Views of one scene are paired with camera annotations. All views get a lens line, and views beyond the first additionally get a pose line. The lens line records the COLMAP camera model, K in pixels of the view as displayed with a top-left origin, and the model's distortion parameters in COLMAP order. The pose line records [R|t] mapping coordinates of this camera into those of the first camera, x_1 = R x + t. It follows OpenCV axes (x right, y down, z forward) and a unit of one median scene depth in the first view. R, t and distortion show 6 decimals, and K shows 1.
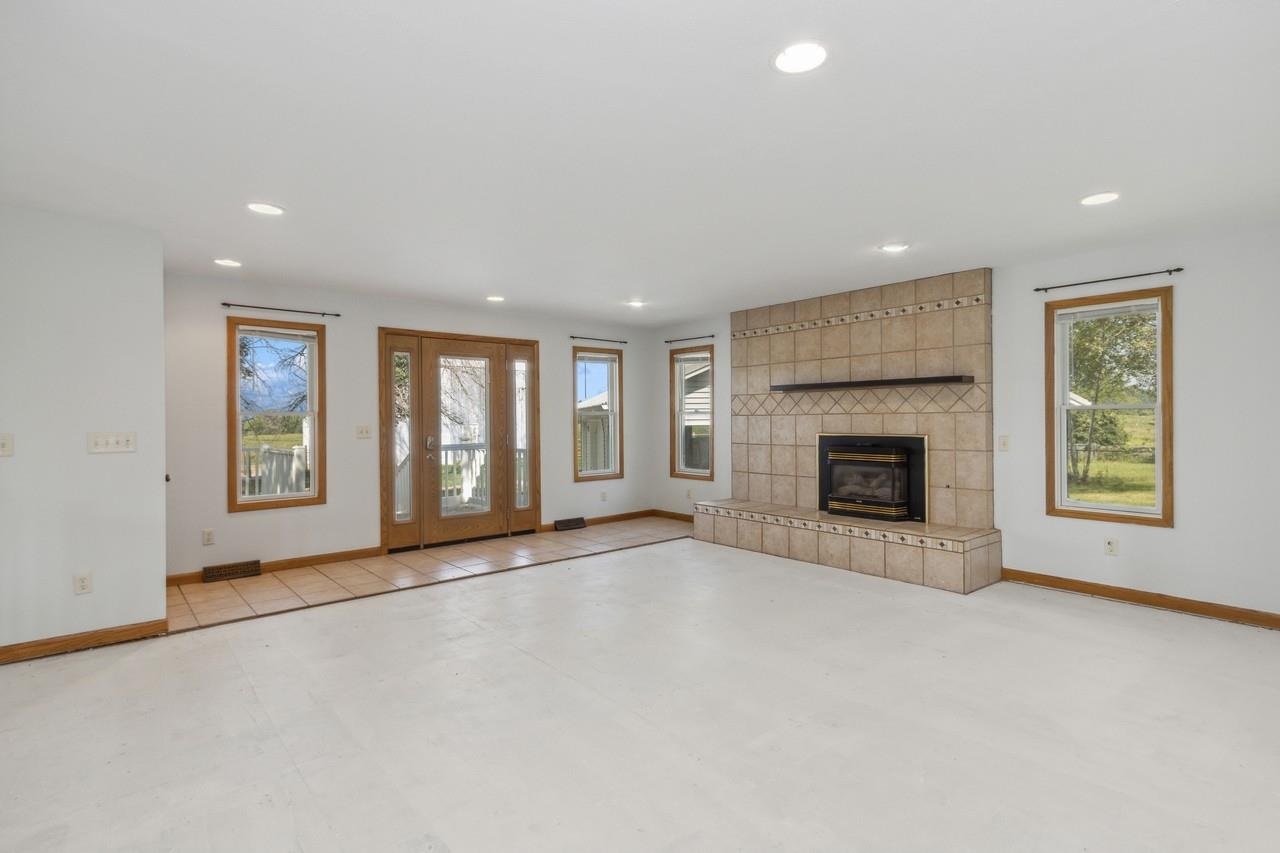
lens RADIAL K [[620.3, 0, 631.5], [0, 620.3, 424.1], [0, 0, 1]] dist [0.000252, -0.000911]
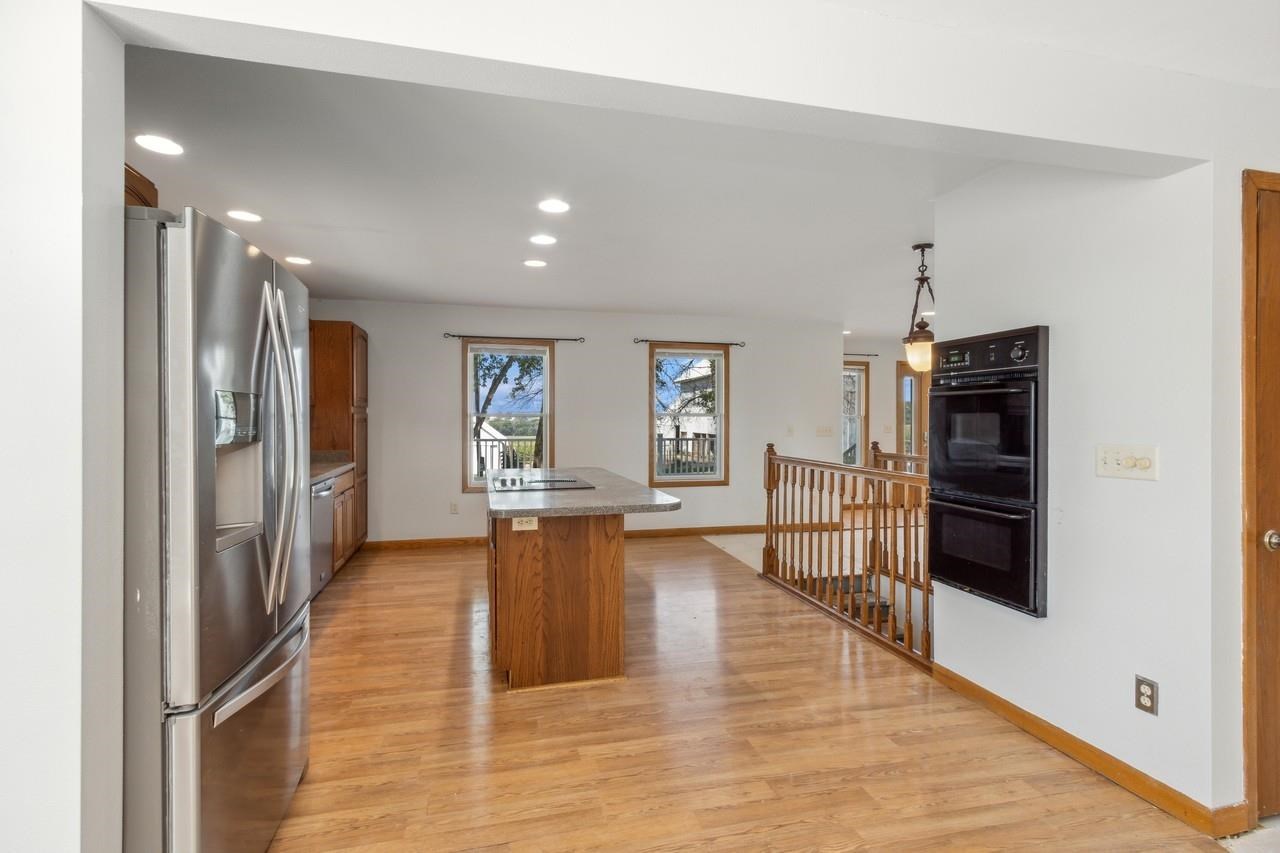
lens RADIAL K [[607.4, 0, 637.4], [0, 607.4, 429.2], [0, 0, 1]] dist [0.000172, 0.001204]
pose [[0.894604, 0.018257, -0.446486, -0.313811], [-0.014694, 0.999827, 0.011441, 0.004096], [0.446617, -0.003675, 0.894717, -0.623038]]
